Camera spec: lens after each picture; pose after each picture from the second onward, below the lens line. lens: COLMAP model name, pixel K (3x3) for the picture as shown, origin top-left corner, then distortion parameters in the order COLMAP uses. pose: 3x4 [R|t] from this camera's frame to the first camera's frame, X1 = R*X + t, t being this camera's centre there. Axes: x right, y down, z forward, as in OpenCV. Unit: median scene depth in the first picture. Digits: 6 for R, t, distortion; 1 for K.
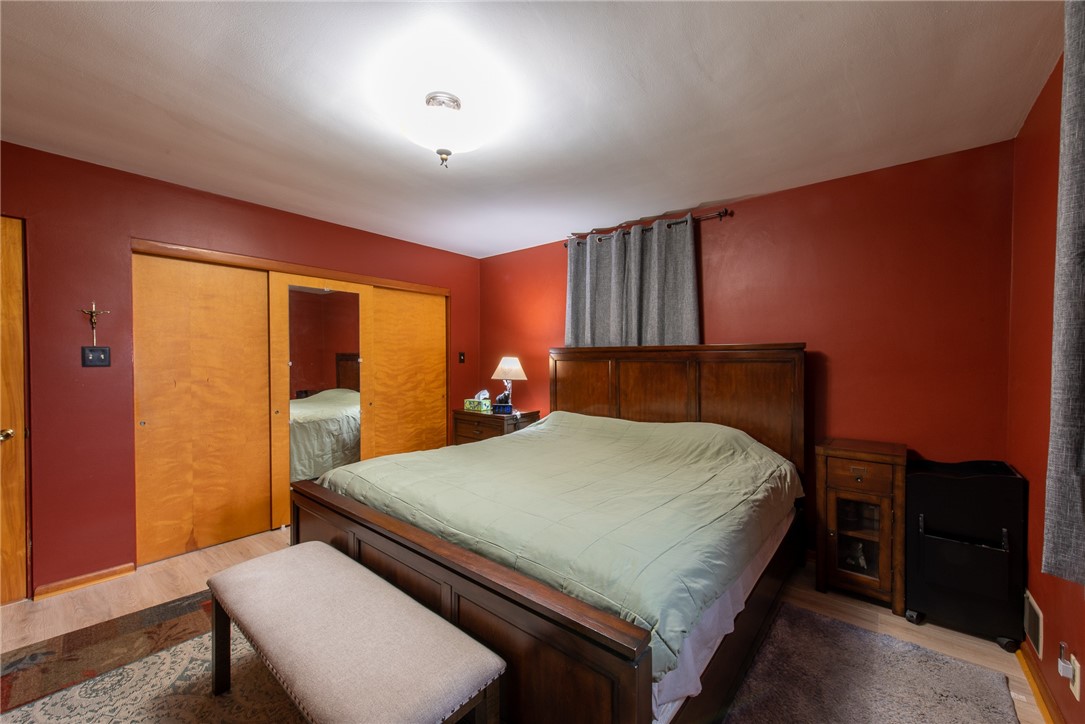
lens RADIAL K [[423.5, 0, 544.6], [0, 423.5, 362.0], [0, 0, 1]] dist [0.009753, -0.002060]
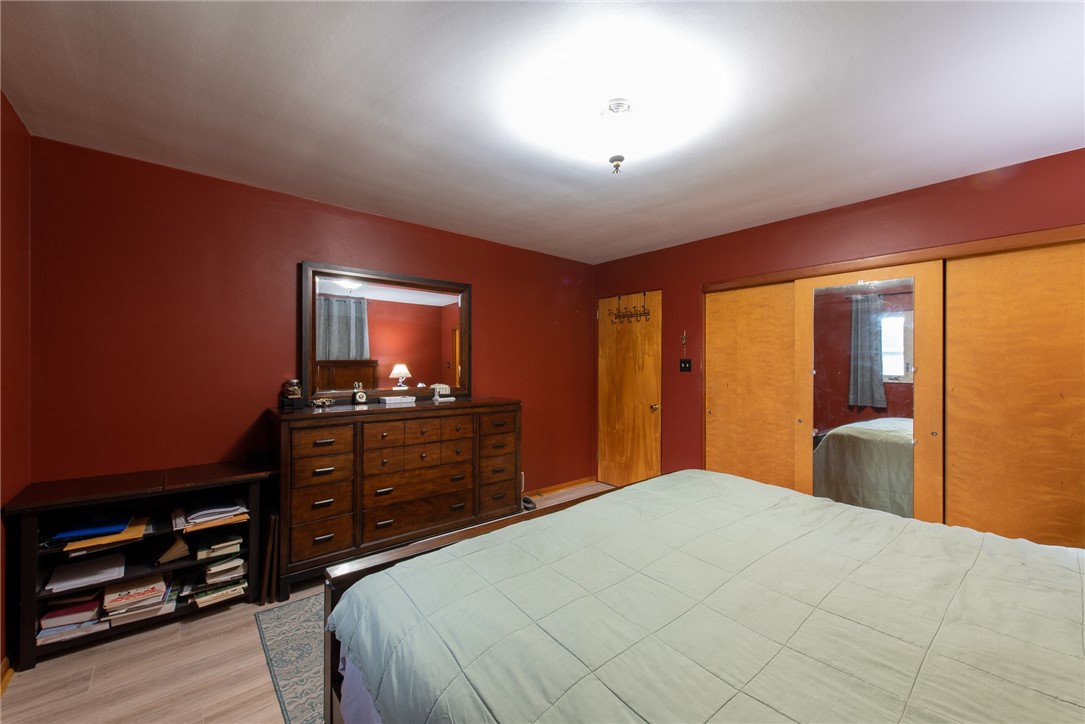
lens RADIAL K [[423.5, 0, 547.2], [0, 423.5, 367.5], [0, 0, 1]] dist [0.009753, -0.002060]
pose [[-0.181055, 0.003455, -0.983467, 0.409546], [-0.010929, 0.999925, 0.005525, -0.004771], [0.983412, 0.011749, -0.181003, 0.545929]]
